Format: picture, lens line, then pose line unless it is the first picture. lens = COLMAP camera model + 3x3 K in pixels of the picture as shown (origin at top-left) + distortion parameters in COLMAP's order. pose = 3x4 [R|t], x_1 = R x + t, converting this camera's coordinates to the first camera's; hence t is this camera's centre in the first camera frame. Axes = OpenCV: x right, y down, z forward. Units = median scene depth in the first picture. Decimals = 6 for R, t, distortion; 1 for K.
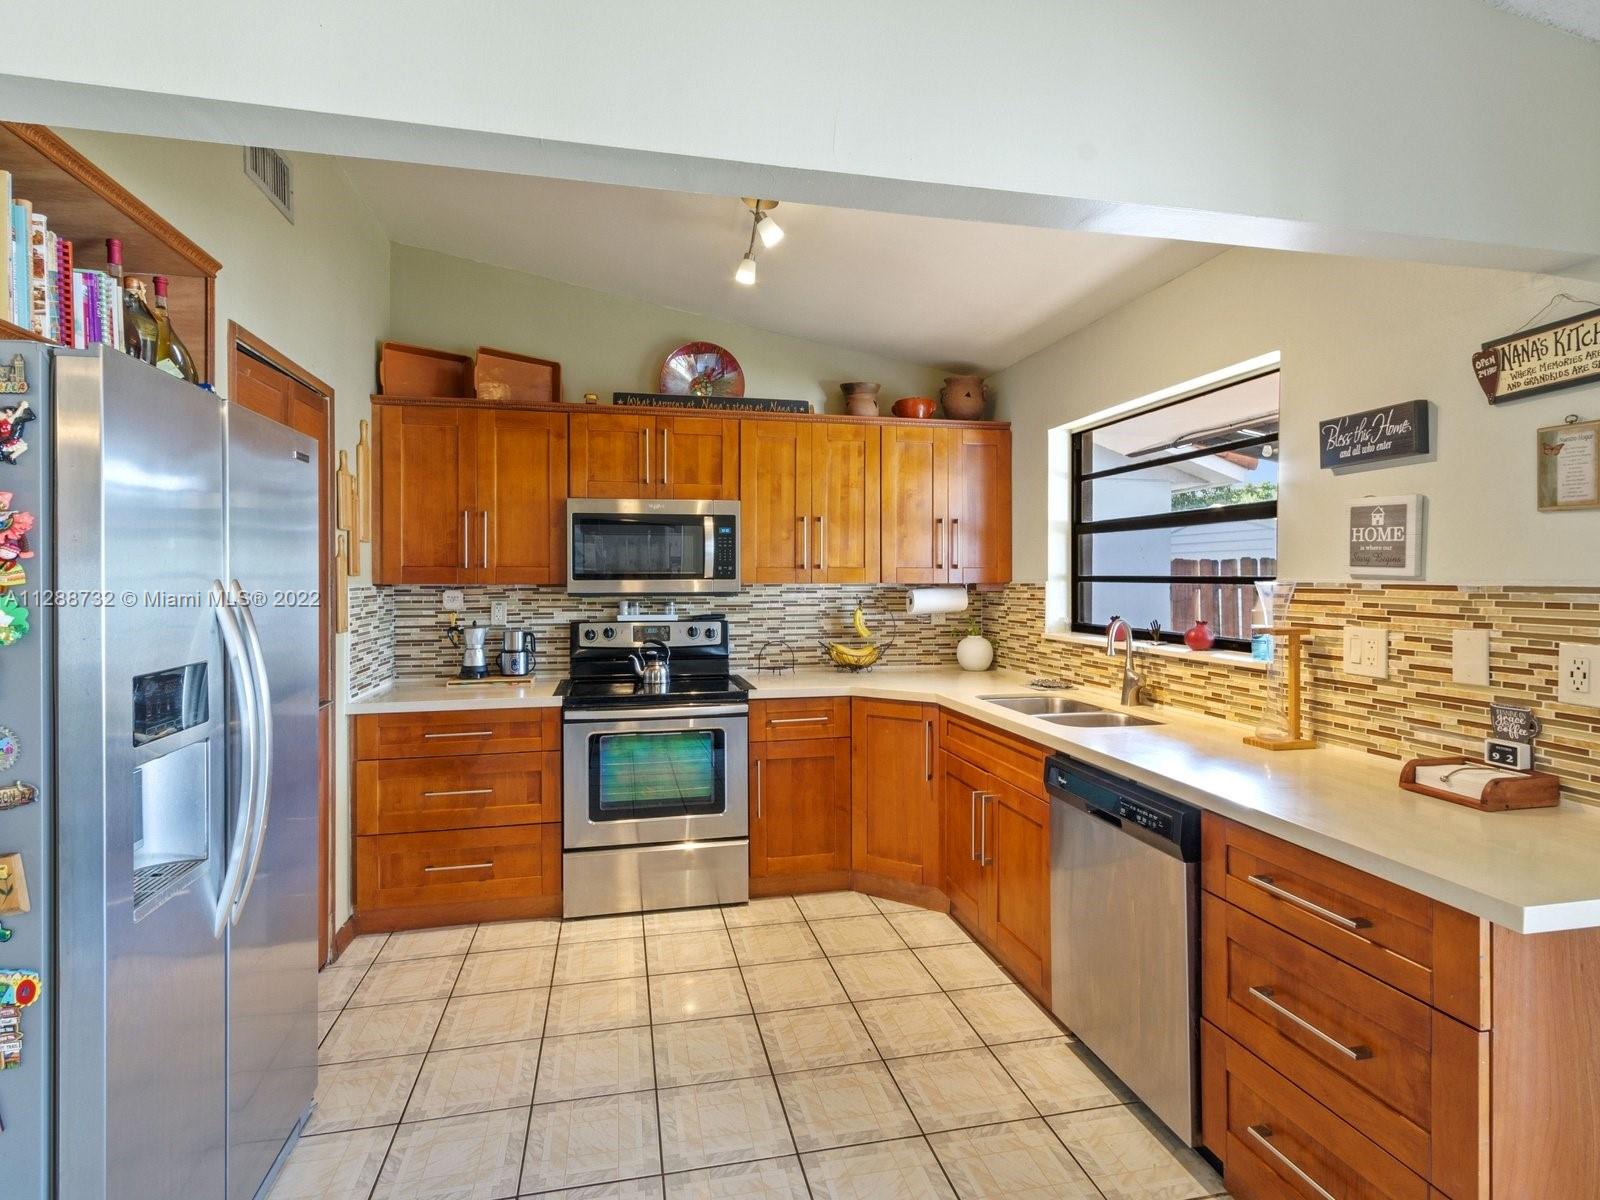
lens RADIAL K [[829.1, 0, 804.4], [0, 829.1, 588.9], [0, 0, 1]] dist [0.007062, 0.001180]
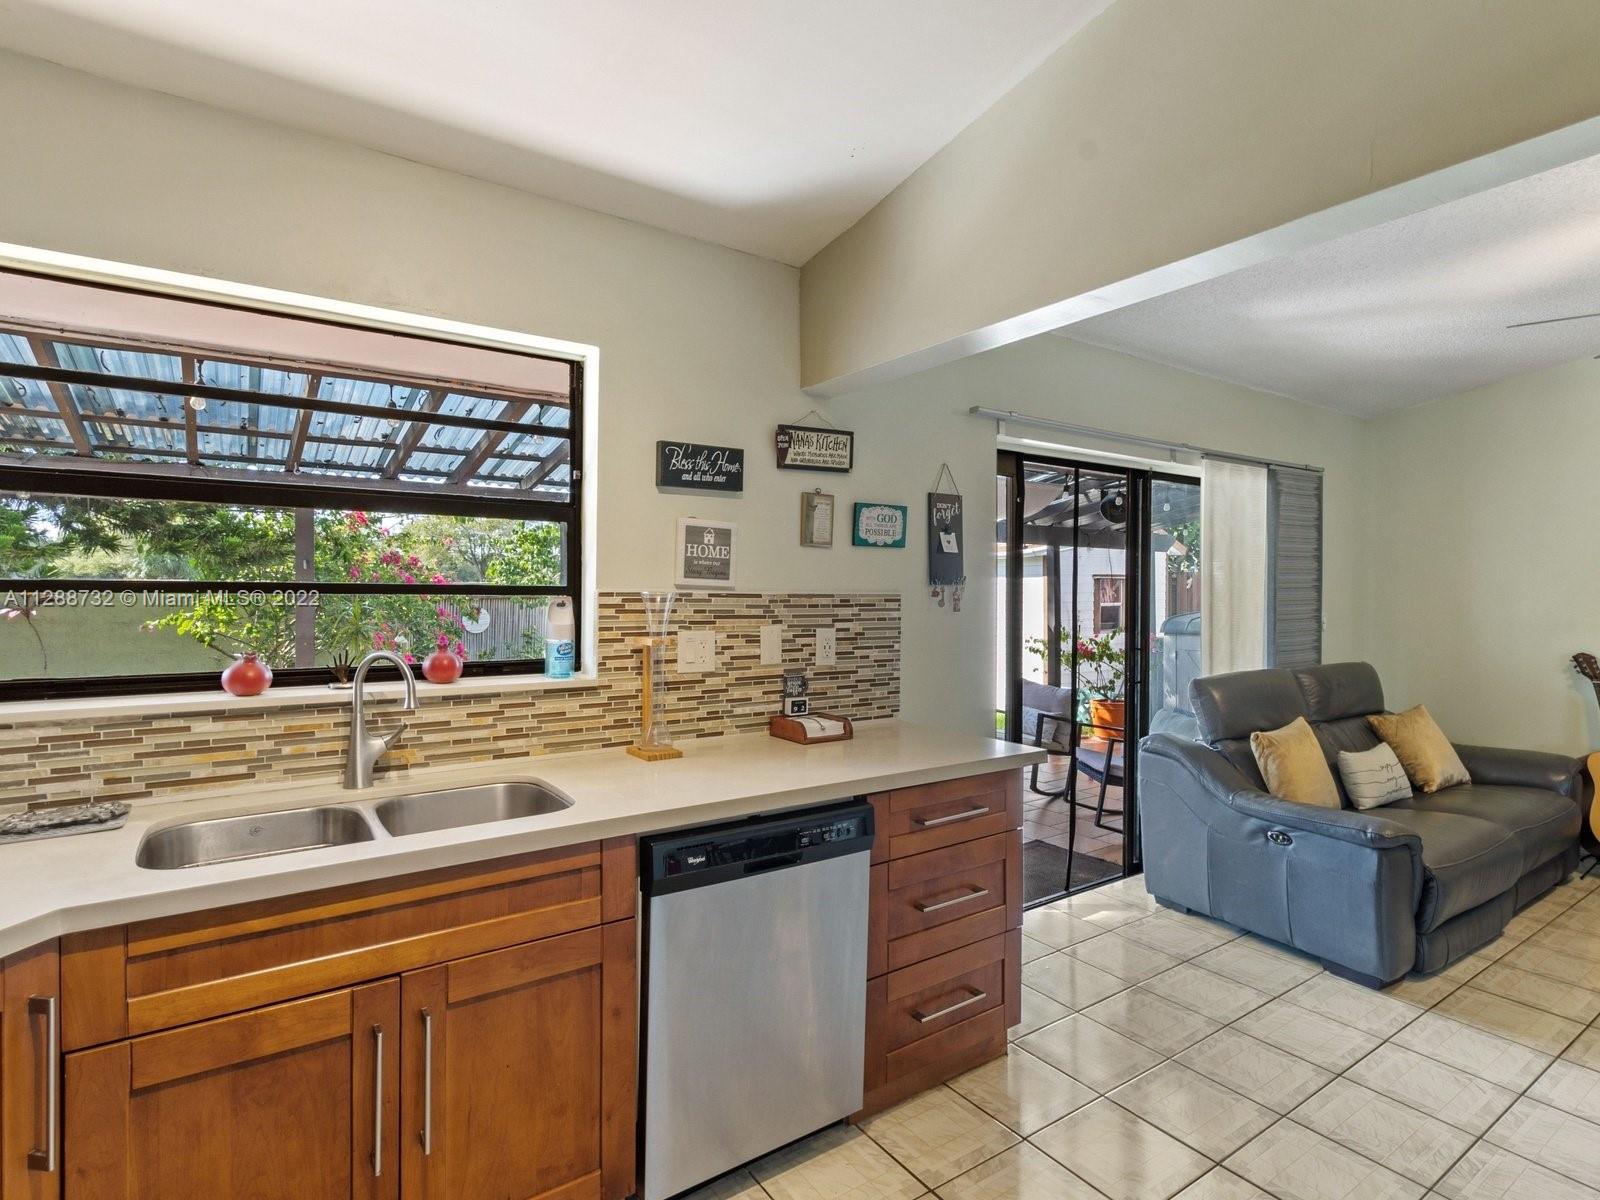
lens RADIAL K [[829.1, 0, 809.0], [0, 829.1, 600.1], [0, 0, 1]] dist [0.007062, 0.001180]
pose [[-0.373807, -0.021100, 0.927266, -0.472808], [0.003220, 0.999706, 0.024047, -0.024705], [-0.927501, 0.011975, -0.373629, 1.337752]]
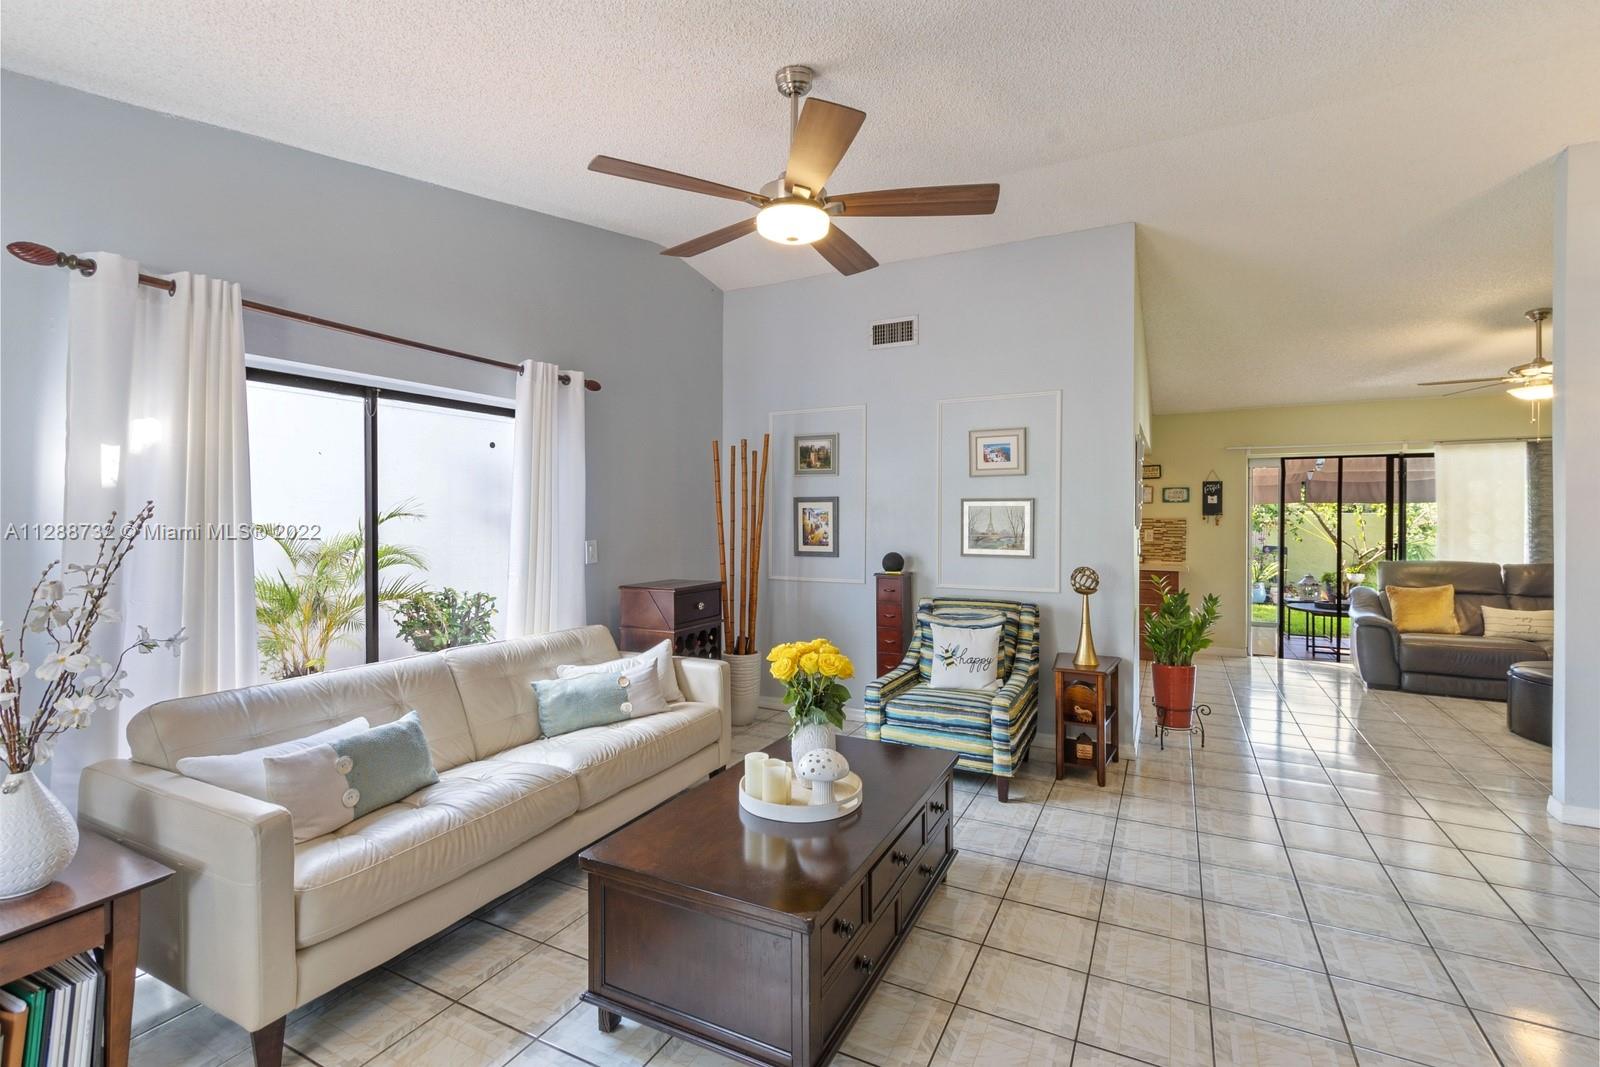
lens RADIAL K [[722.3, 0, 802.2], [0, 722.3, 520.1], [0, 0, 1]] dist [0.002251, 0.000023]
pose [[0.641598, -0.004000, 0.767031, -3.110164], [0.010122, 0.999943, -0.003251, -0.000659], [-0.766974, 0.009850, 0.641602, -0.170624]]
